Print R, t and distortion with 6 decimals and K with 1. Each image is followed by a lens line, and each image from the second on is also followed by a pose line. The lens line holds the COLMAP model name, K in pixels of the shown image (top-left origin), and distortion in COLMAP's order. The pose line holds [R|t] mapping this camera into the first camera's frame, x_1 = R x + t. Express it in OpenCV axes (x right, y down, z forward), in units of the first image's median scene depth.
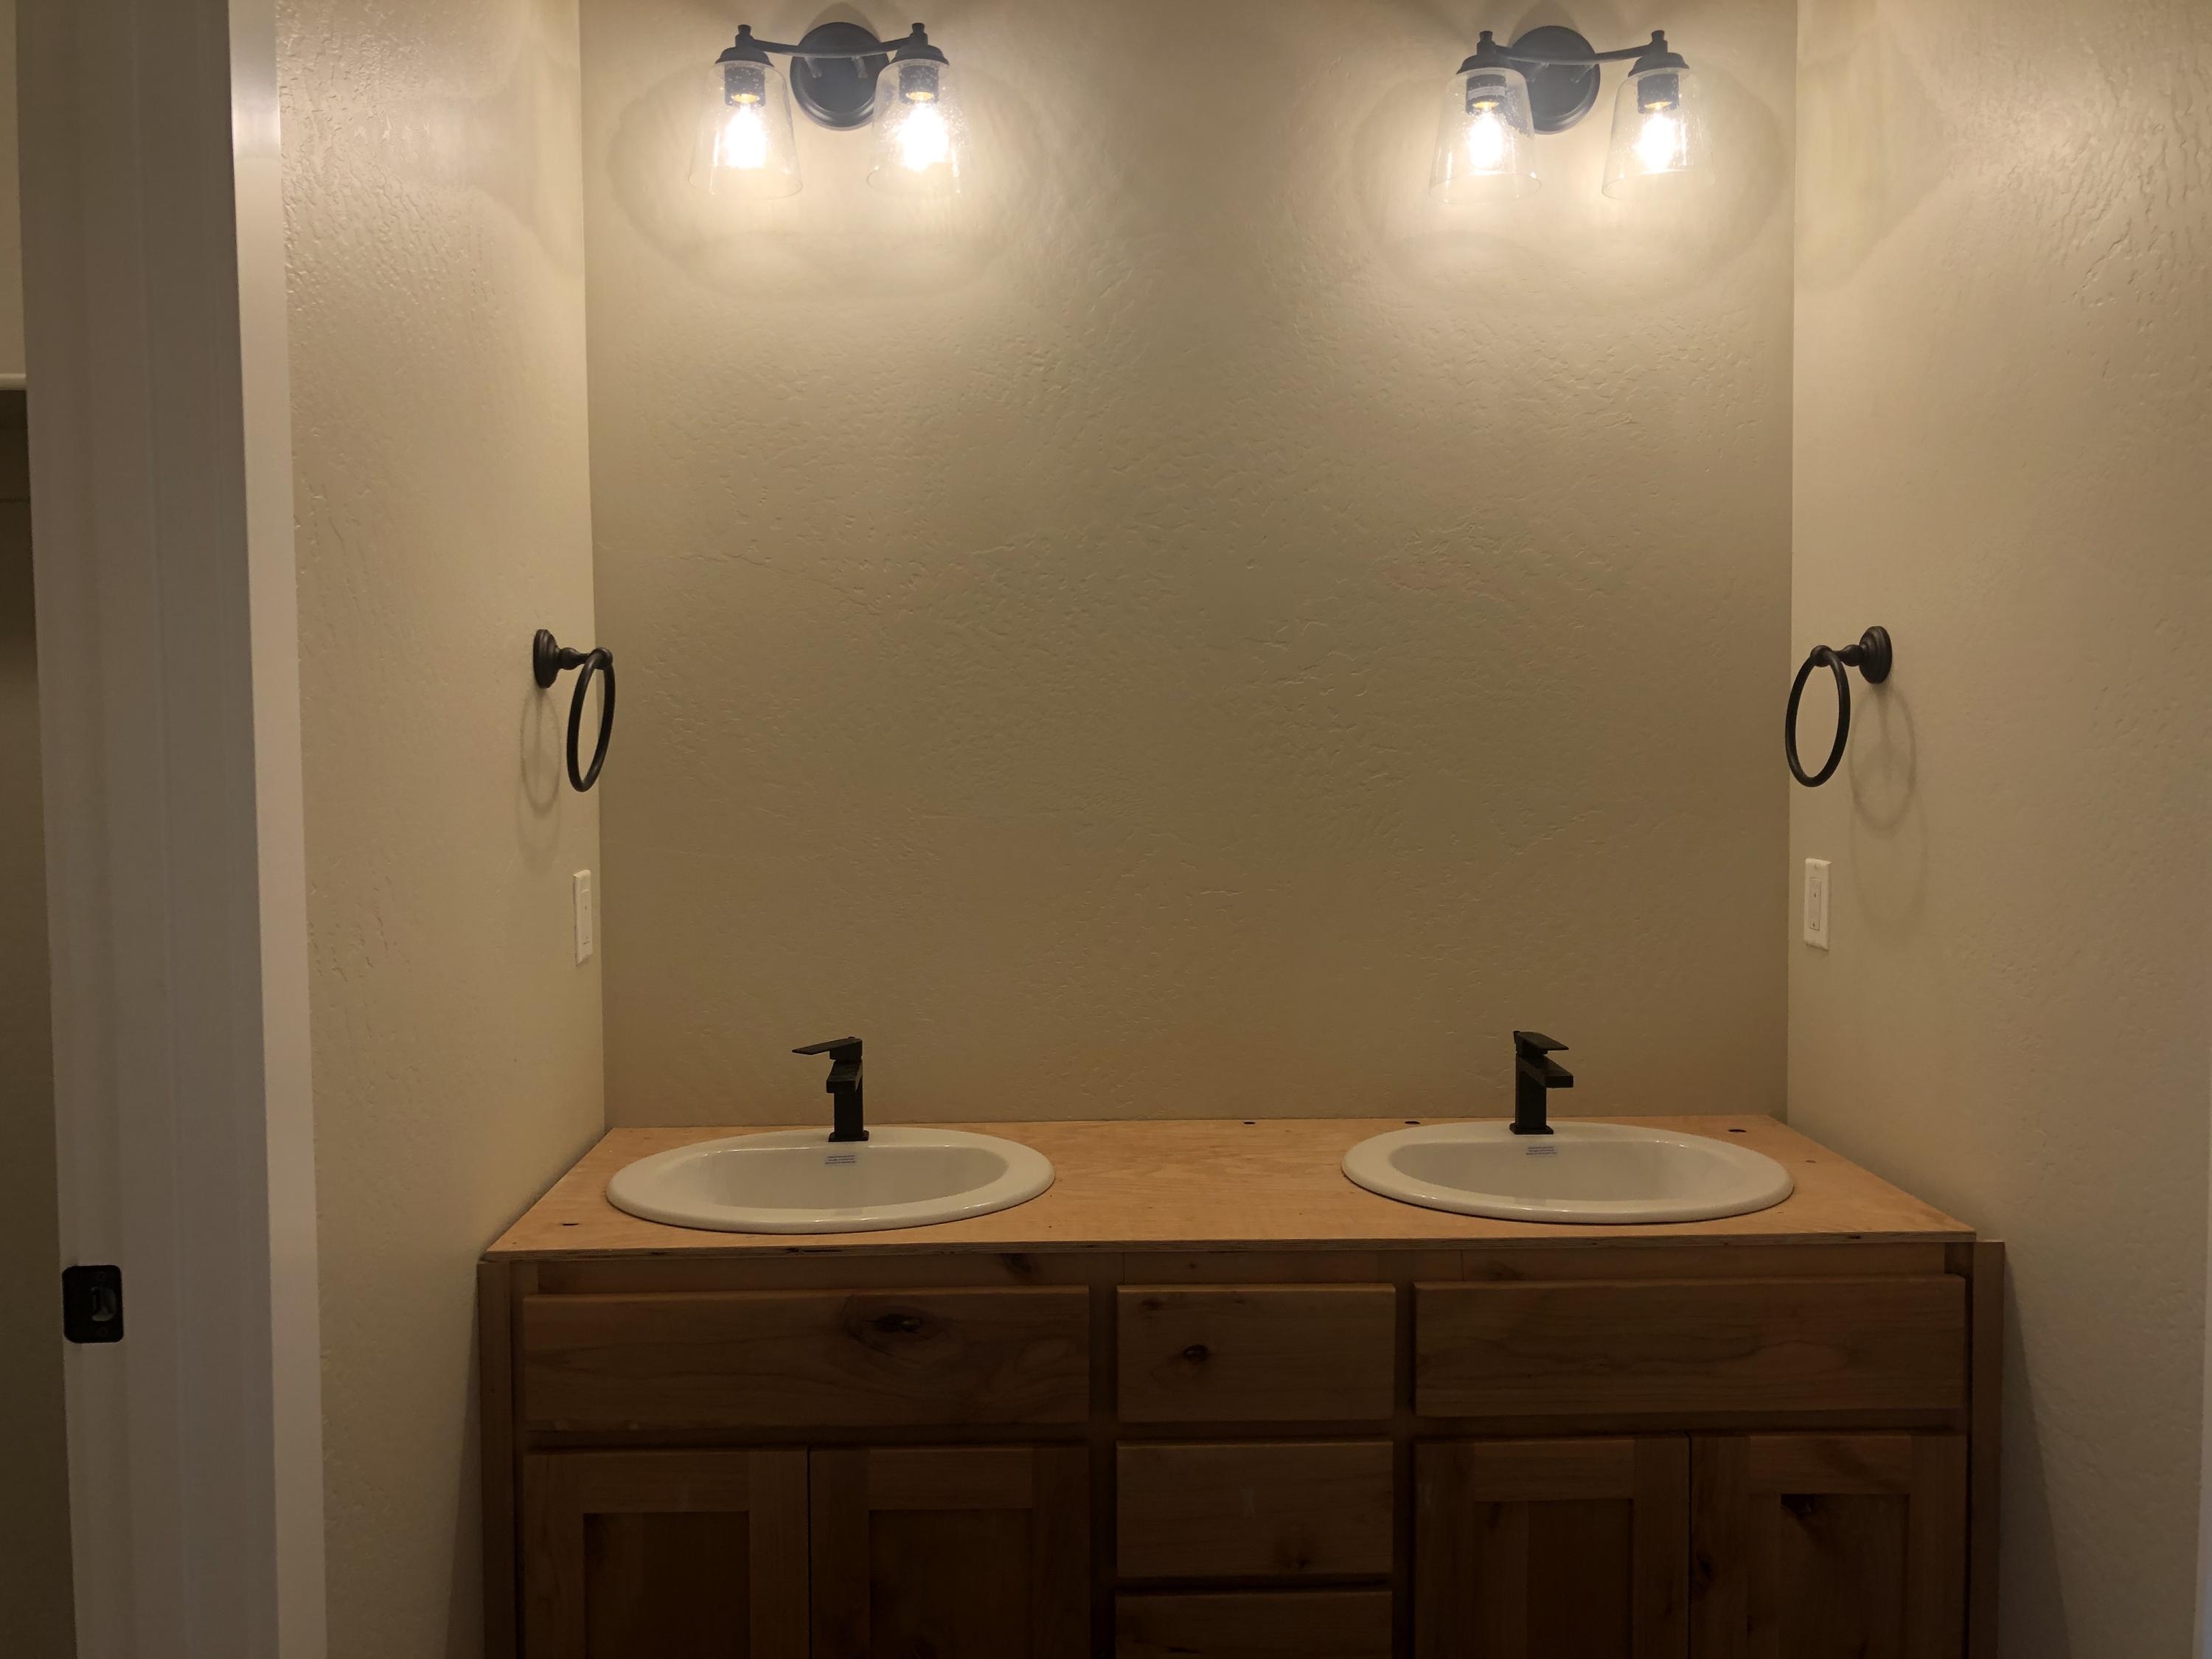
lens RADIAL K [[1821.3, 0, 1106.0], [0, 1821.3, 829.5], [0, 0, 1]] dist [0.007742, 0.000896]
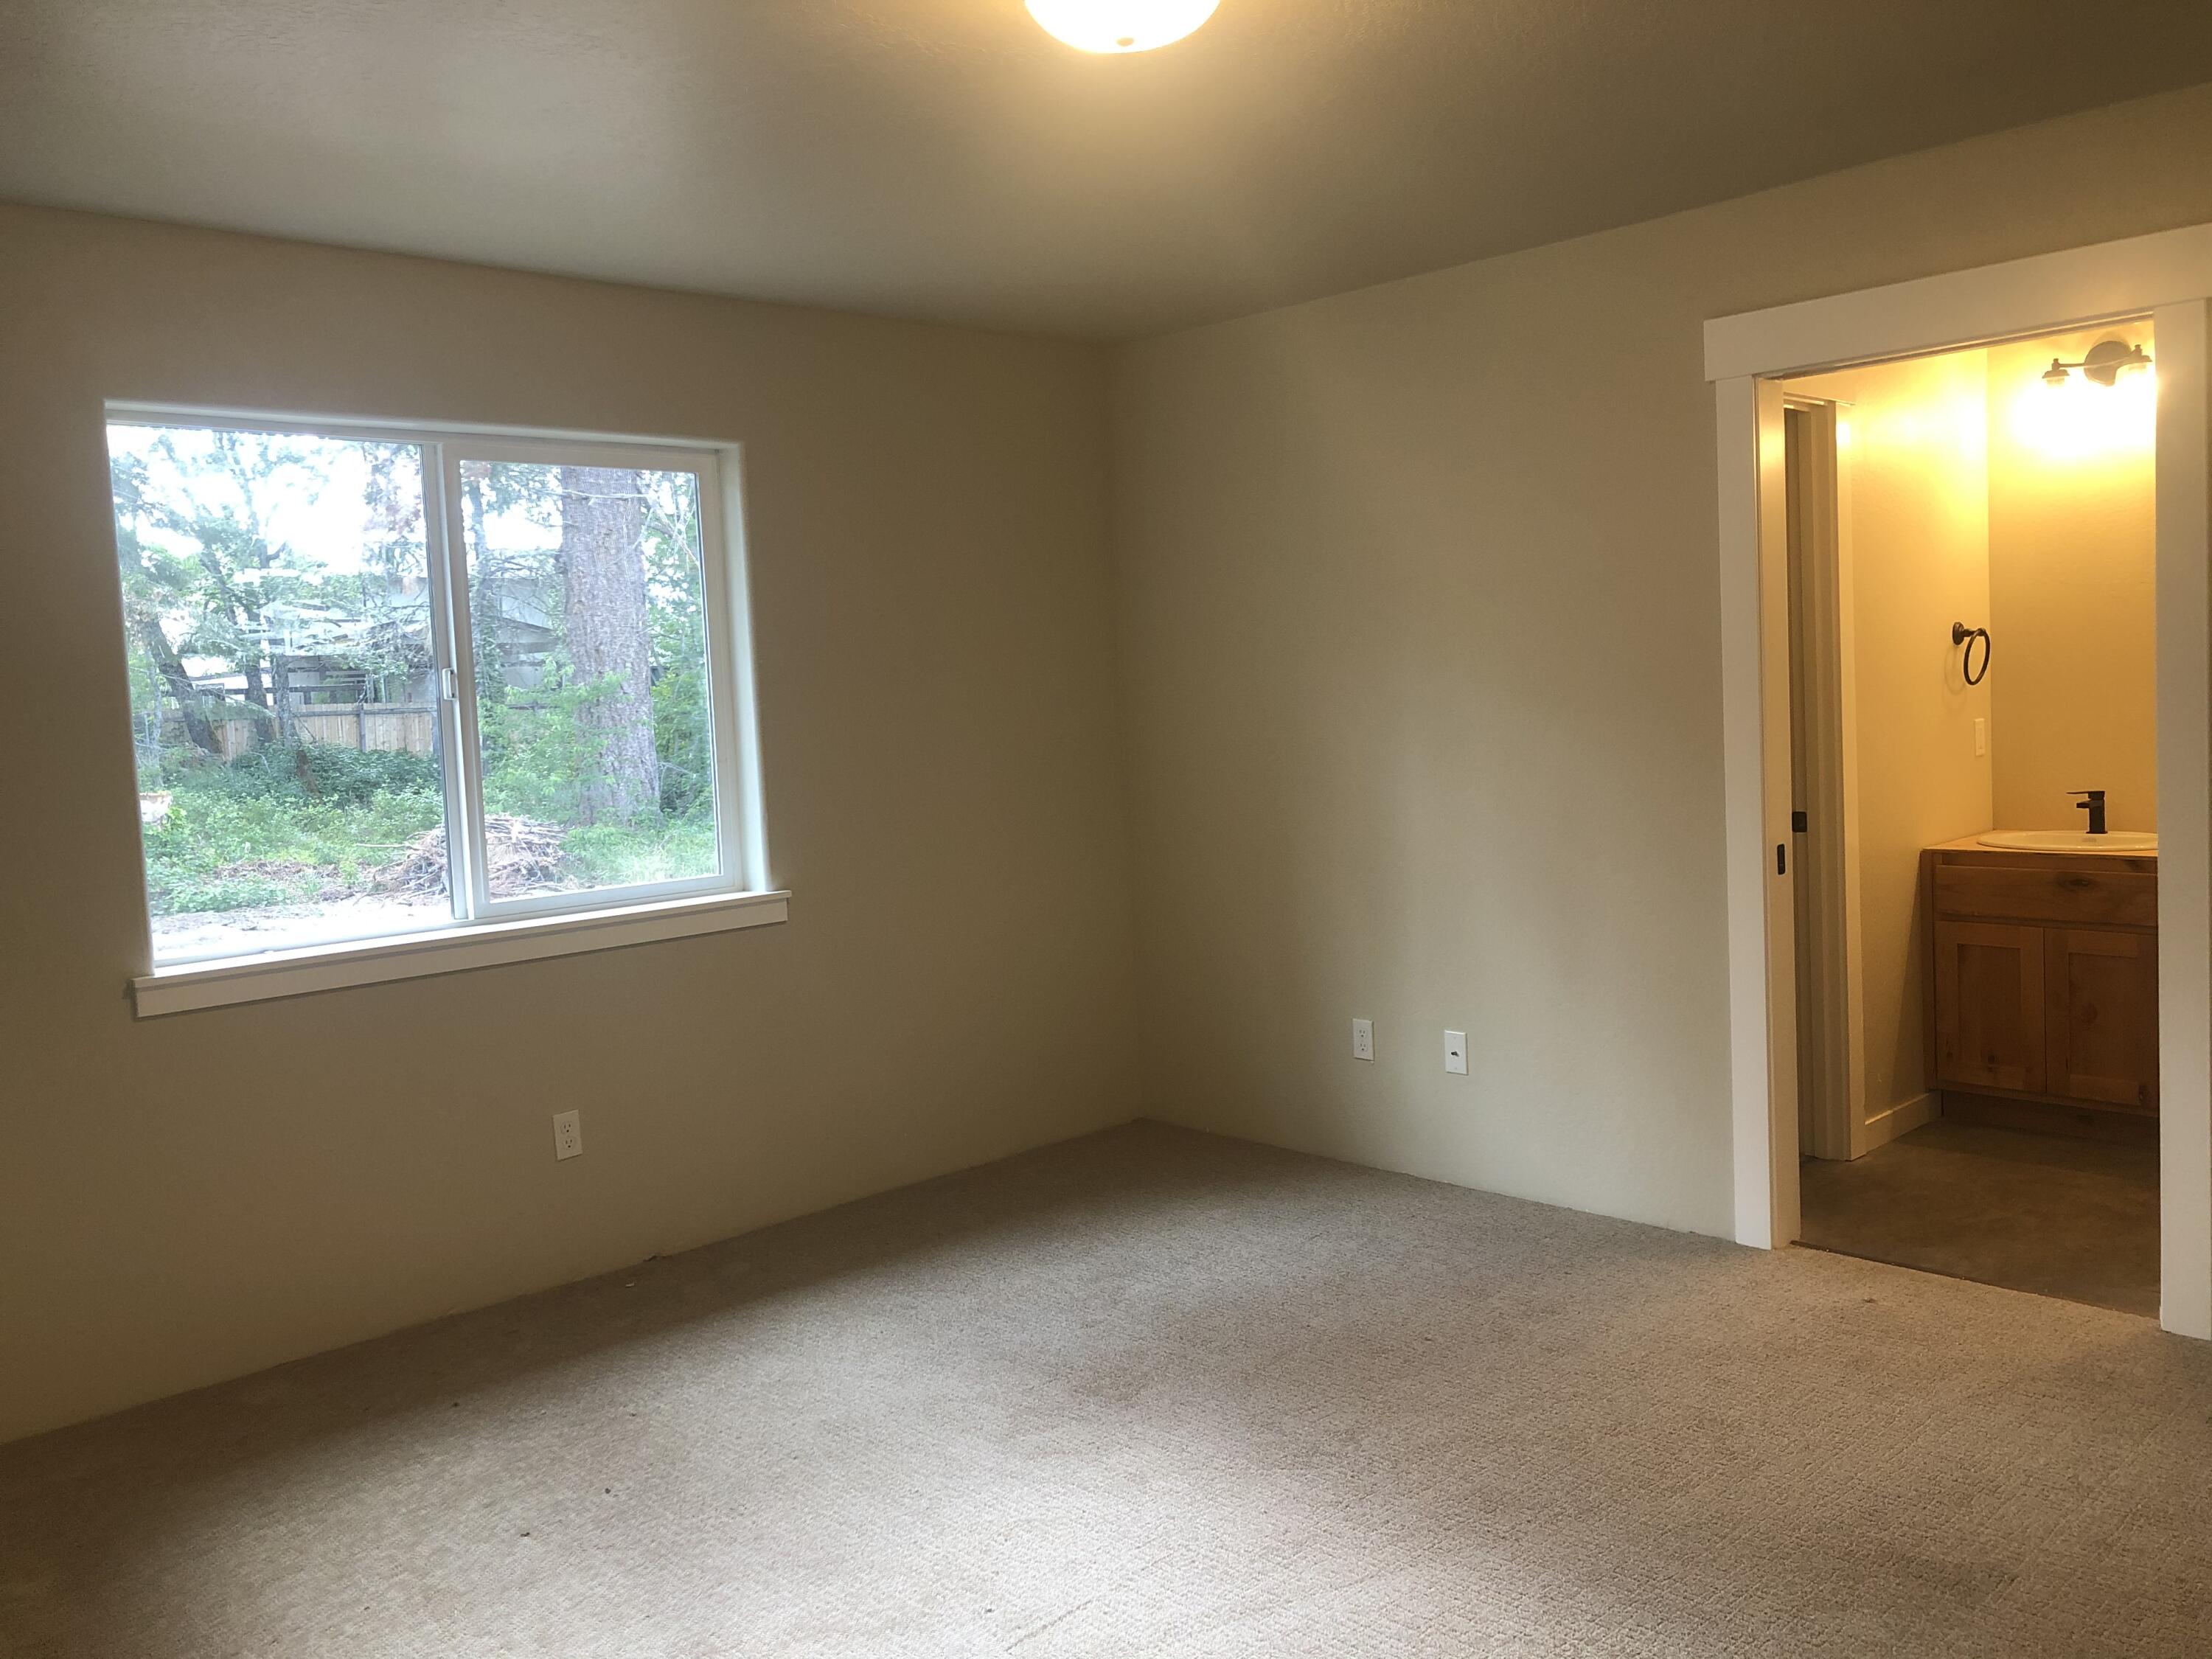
lens RADIAL K [[1822.2, 0, 1106.0], [0, 1822.2, 829.5], [0, 0, 1]] dist [0.007234, 0.003636]
pose [[0.672078, 0.028964, -0.739914, 0.815874], [0.000679, 0.999210, 0.039731, 0.081097], [0.740480, -0.027205, 0.671527, -1.663659]]
